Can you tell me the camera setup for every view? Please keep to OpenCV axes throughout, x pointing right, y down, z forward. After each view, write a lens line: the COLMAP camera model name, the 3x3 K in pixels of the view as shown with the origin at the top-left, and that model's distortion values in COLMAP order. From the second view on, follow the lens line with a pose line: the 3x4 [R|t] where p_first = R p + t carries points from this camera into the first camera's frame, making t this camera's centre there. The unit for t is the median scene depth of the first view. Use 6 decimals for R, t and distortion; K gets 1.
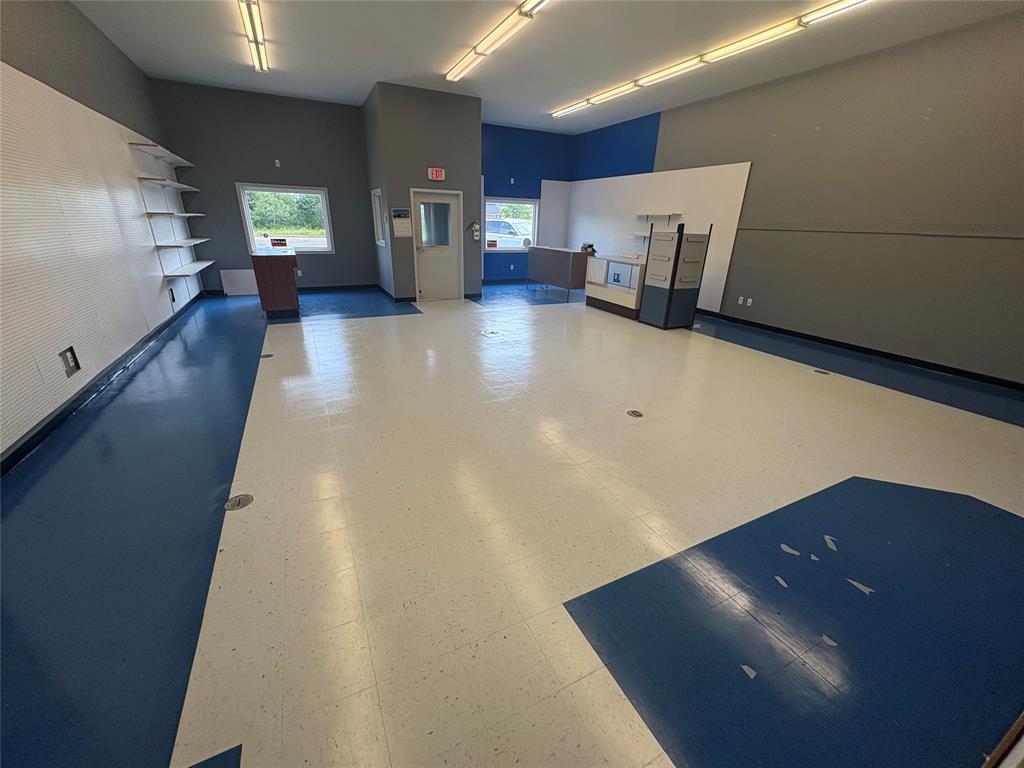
lens RADIAL K [[409.4, 0, 512.3], [0, 409.4, 381.9], [0, 0, 1]] dist [0.000943, 0.000591]
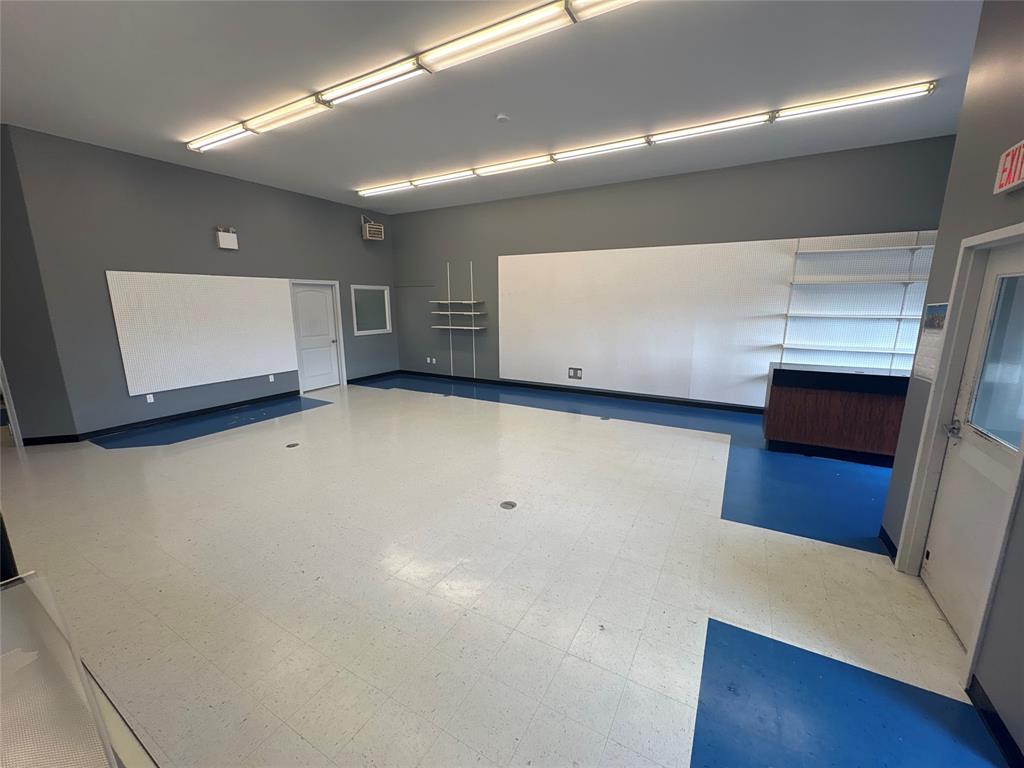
lens RADIAL K [[401.3, 0, 511.6], [0, 401.3, 390.2], [0, 0, 1]] dist [-0.000269, 0.000059]
pose [[-0.832063, 0.097512, -0.546042, 0.190883], [-0.221335, 0.844289, 0.488043, -0.424393], [0.508608, 0.526941, -0.680919, 1.031112]]
